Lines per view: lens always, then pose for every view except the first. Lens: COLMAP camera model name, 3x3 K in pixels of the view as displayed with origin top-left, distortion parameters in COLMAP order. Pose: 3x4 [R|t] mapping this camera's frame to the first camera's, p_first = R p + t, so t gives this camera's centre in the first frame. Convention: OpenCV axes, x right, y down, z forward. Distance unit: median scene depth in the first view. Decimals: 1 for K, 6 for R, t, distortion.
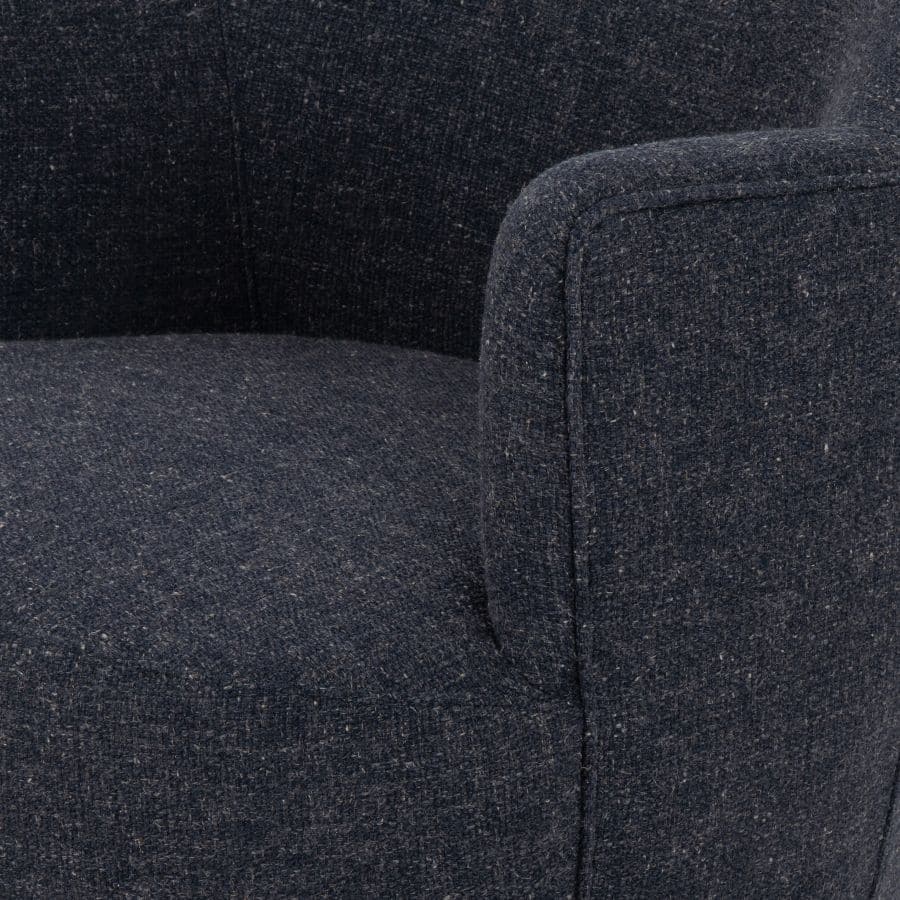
lens RADIAL K [[4847.3, 0, 489.9], [0, 4847.3, 474.9], [0, 0, 1]] dist [0.749132, 6.666011]
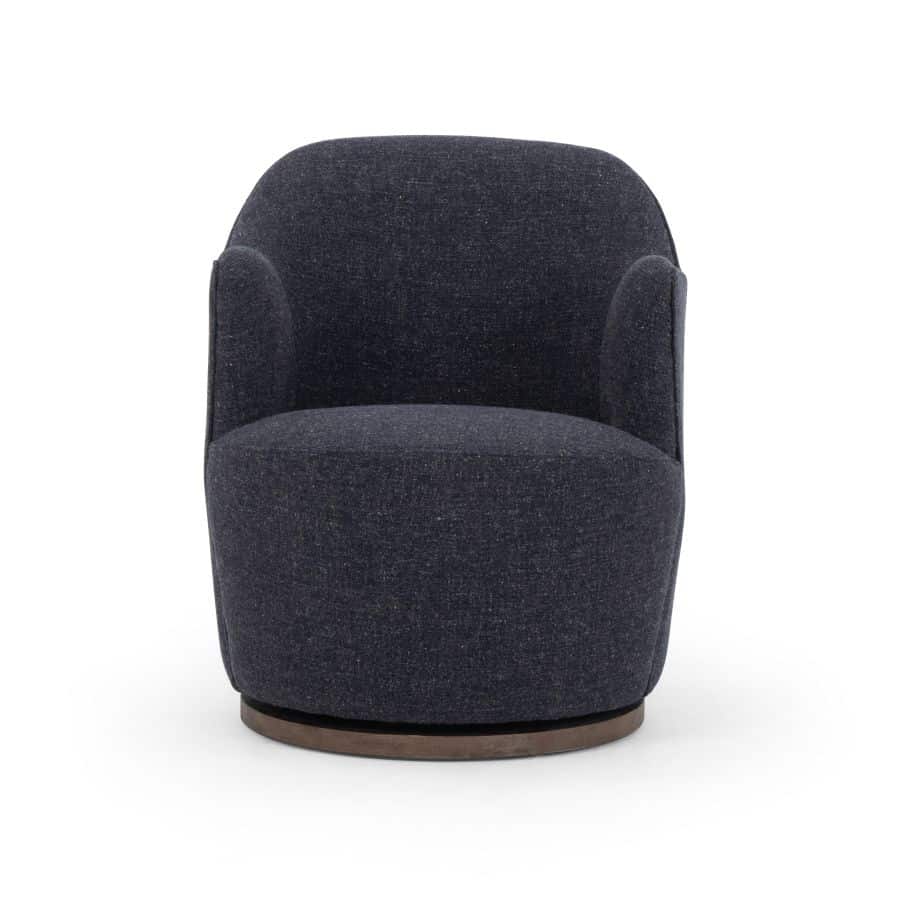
lens RADIAL K [[4847.3, 0, 489.9], [0, 4847.3, 474.9], [0, 0, 1]] dist [0.749132, 6.666011]
pose [[0.684563, -0.099391, 0.722146, -1.955003], [0.240145, 0.966109, -0.094678, 0.277897], [-0.688262, 0.238233, 0.685230, -0.732717]]
